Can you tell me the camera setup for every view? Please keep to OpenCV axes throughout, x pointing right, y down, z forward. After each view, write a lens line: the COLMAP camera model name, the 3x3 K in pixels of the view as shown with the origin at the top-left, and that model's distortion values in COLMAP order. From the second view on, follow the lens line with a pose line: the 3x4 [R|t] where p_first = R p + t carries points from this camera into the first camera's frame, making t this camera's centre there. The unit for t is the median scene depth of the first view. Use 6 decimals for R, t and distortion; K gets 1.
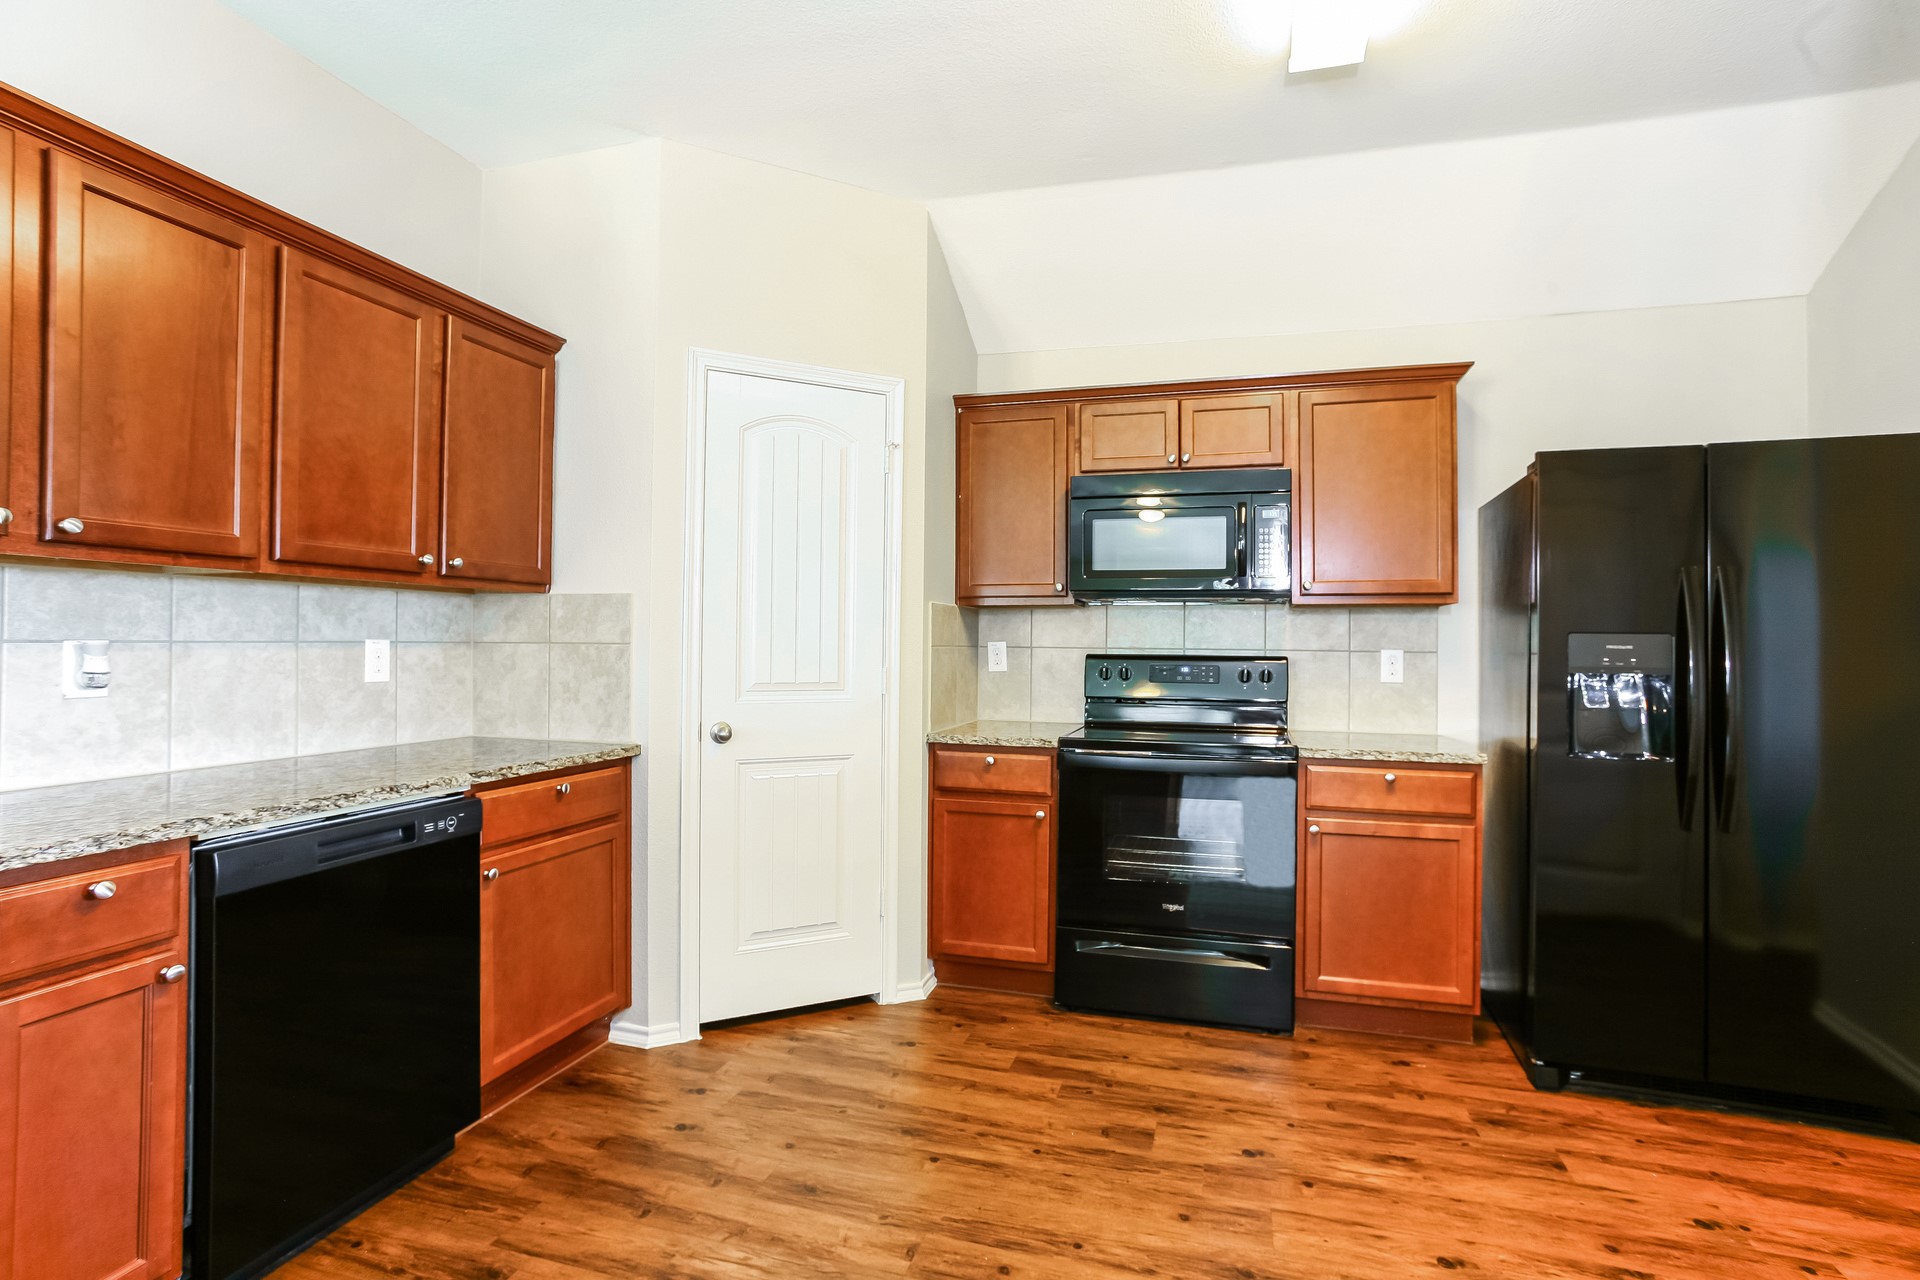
lens RADIAL K [[939.6, 0, 966.5], [0, 939.6, 629.3], [0, 0, 1]] dist [-0.004796, 0.001950]
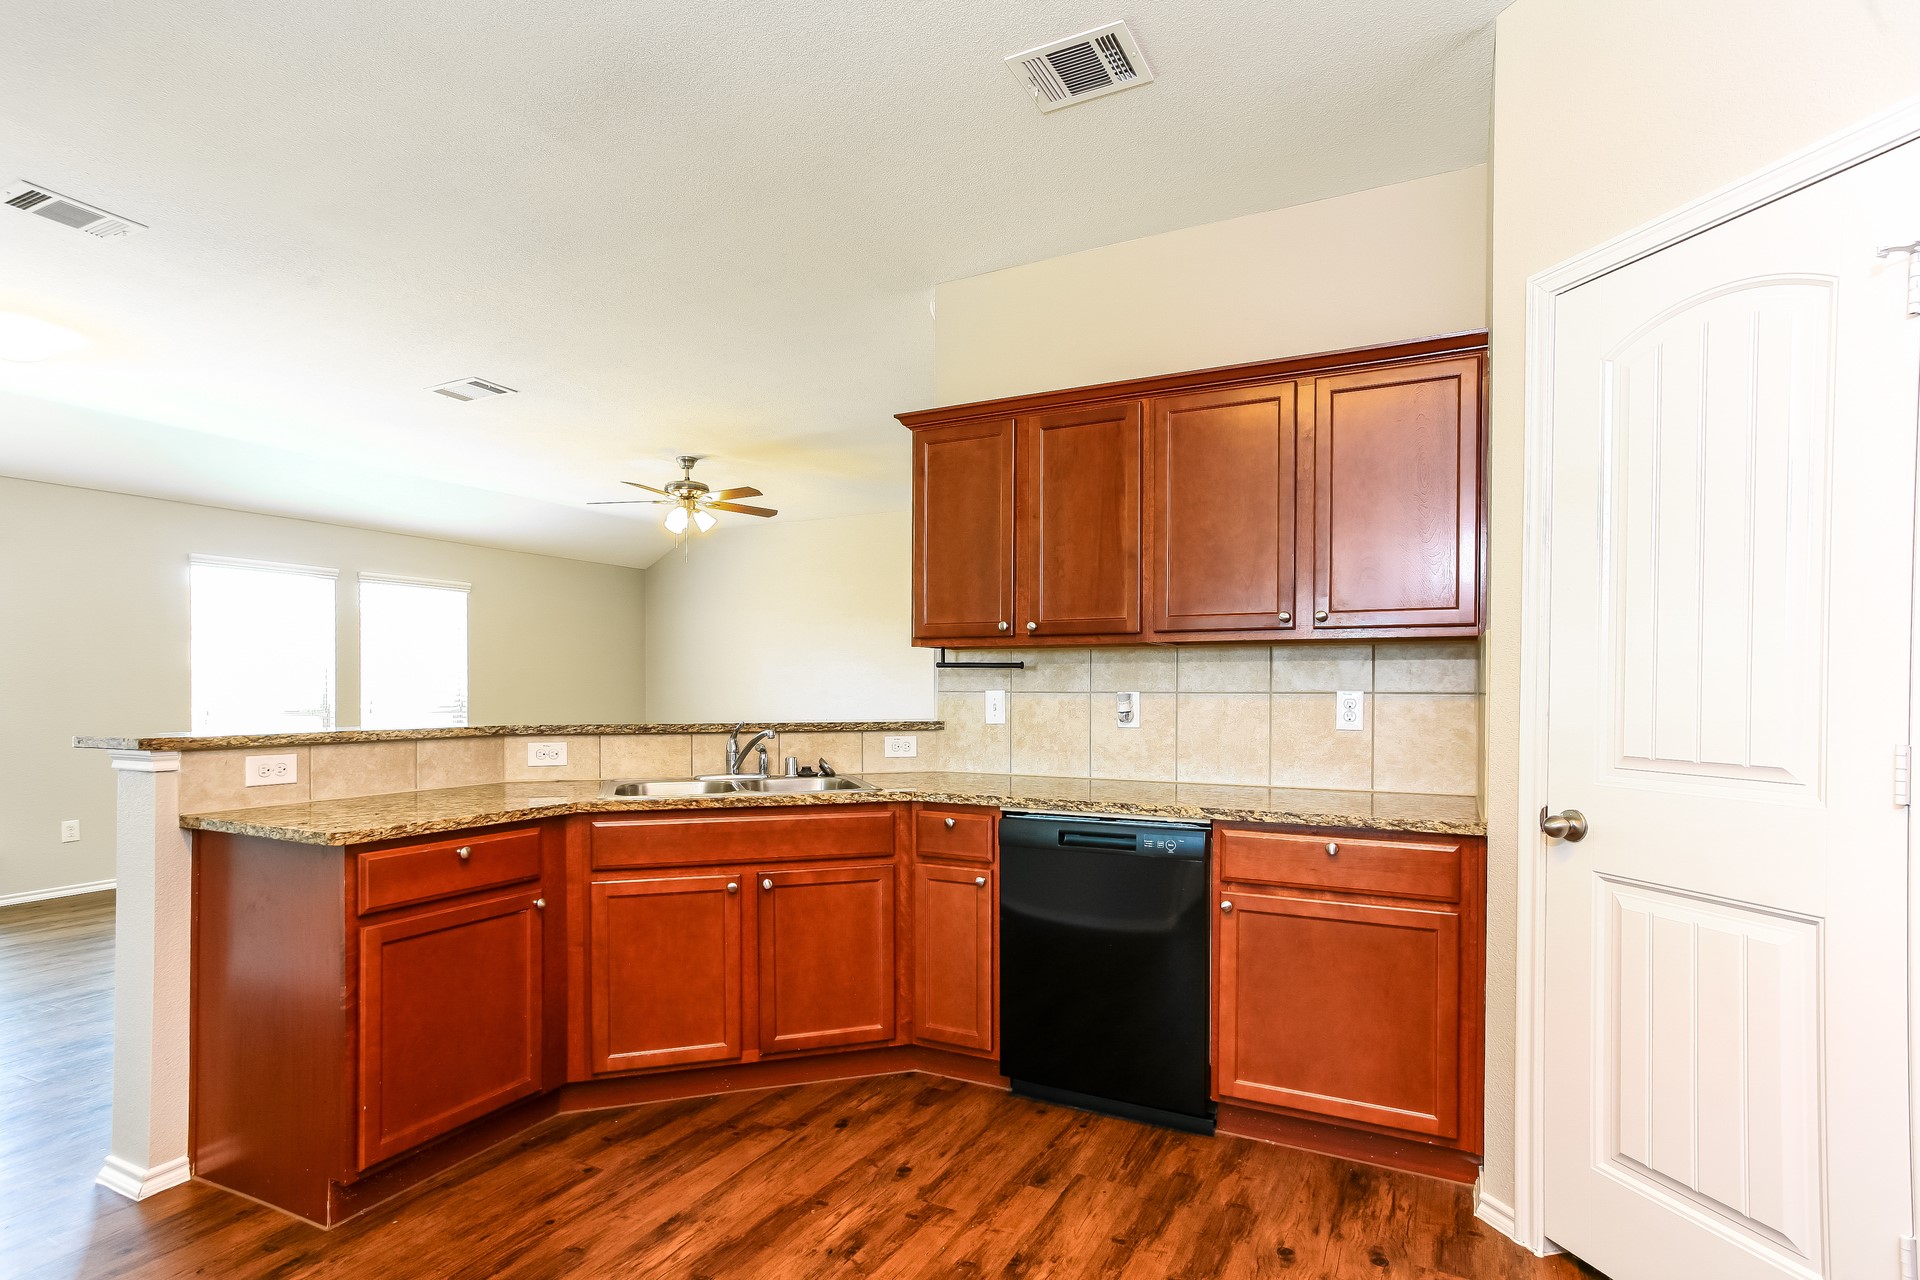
lens RADIAL K [[978.1, 0, 966.1], [0, 978.1, 706.4], [0, 0, 1]] dist [-0.003436, 0.000281]
pose [[-0.196335, 0.009566, -0.980490, 0.694878], [0.011992, 0.999901, 0.007354, 0.019841], [0.980464, -0.010315, -0.196430, 0.981273]]
